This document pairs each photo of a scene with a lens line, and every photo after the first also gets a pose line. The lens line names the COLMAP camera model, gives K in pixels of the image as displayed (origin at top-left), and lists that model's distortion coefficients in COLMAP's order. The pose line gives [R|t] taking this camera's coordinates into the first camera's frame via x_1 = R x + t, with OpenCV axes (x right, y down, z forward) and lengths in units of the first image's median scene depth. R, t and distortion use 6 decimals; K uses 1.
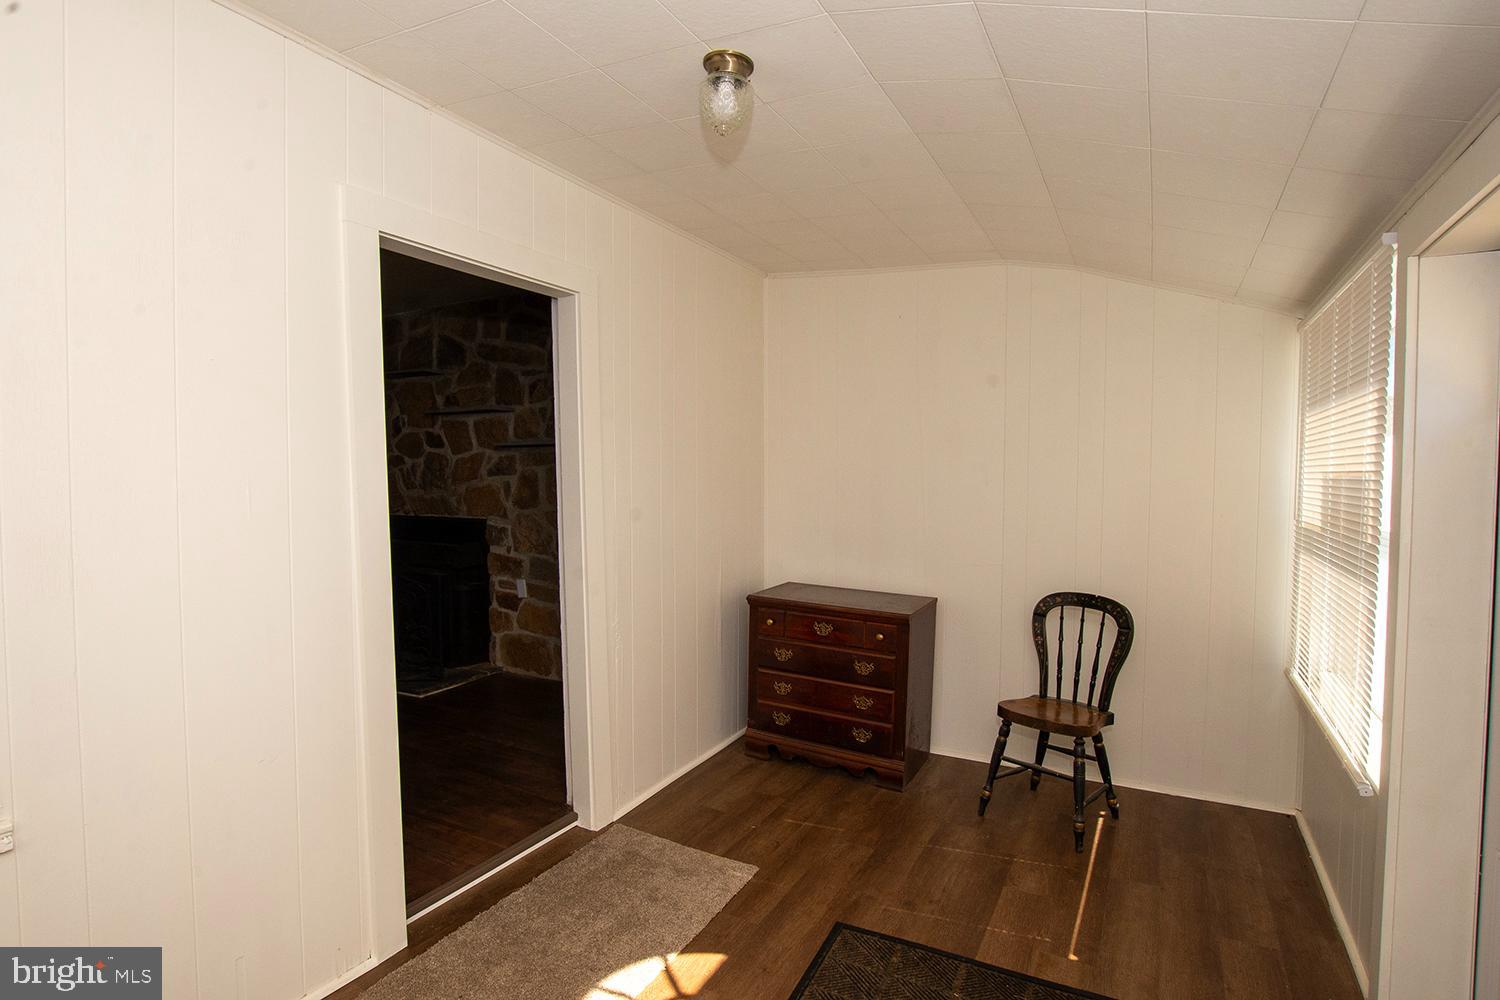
lens RADIAL K [[739.2, 0, 741.7], [0, 739.2, 504.5], [0, 0, 1]] dist [-0.025499, 0.000134]
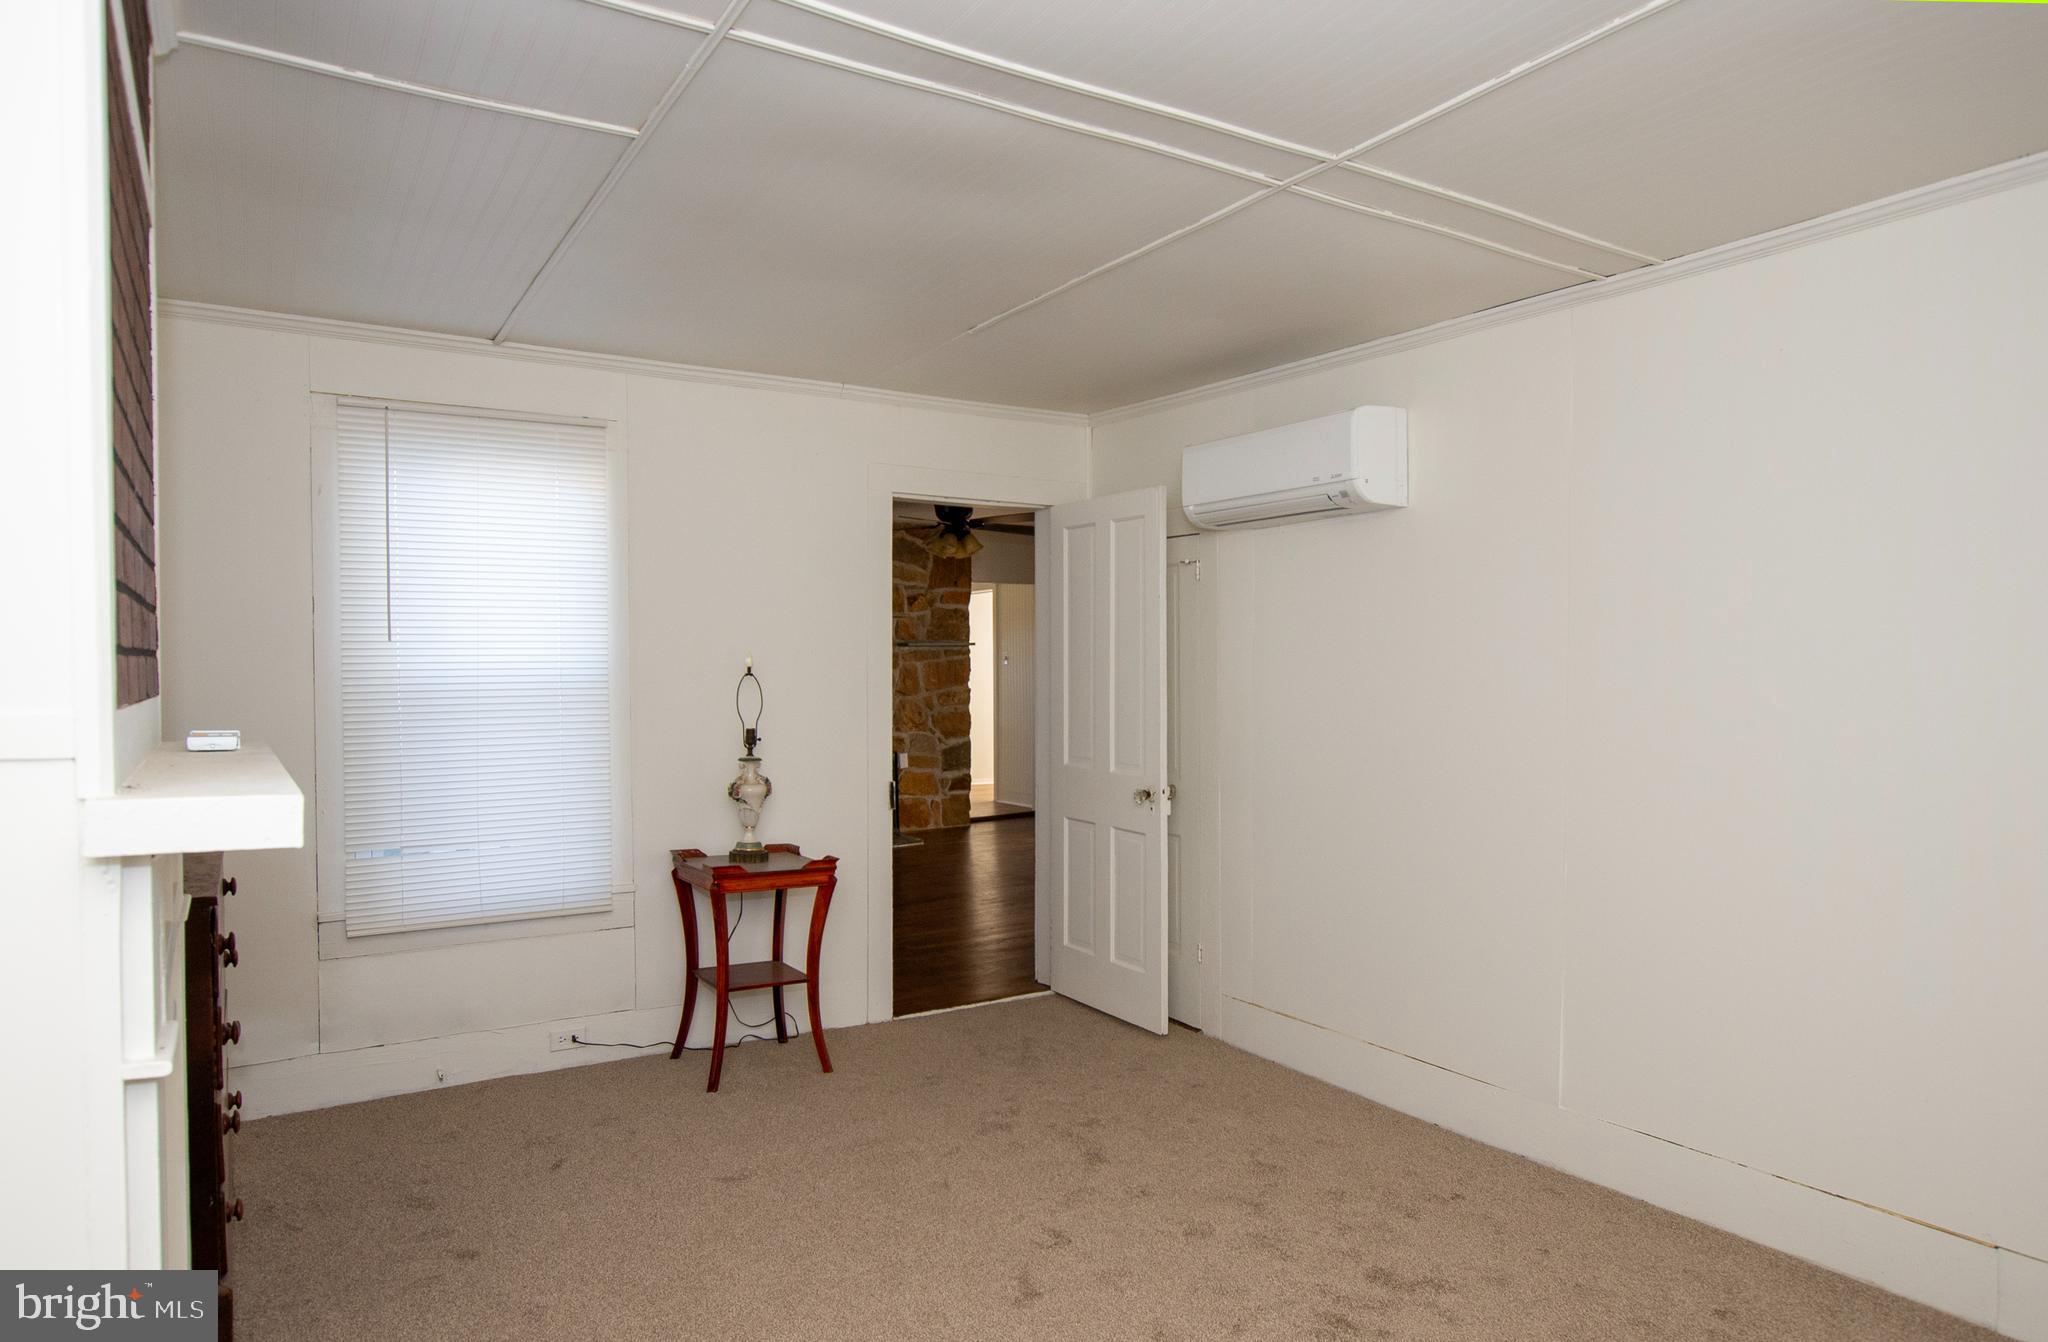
lens RADIAL K [[1271.2, 0, 1015.6], [0, 1271.2, 677.5], [0, 0, 1]] dist [-0.032733, -0.000319]
pose [[0.483192, -0.018394, 0.875321, -2.021946], [0.043144, 0.999065, -0.002822, -0.010755], [-0.874451, 0.039129, 0.483534, -0.192597]]
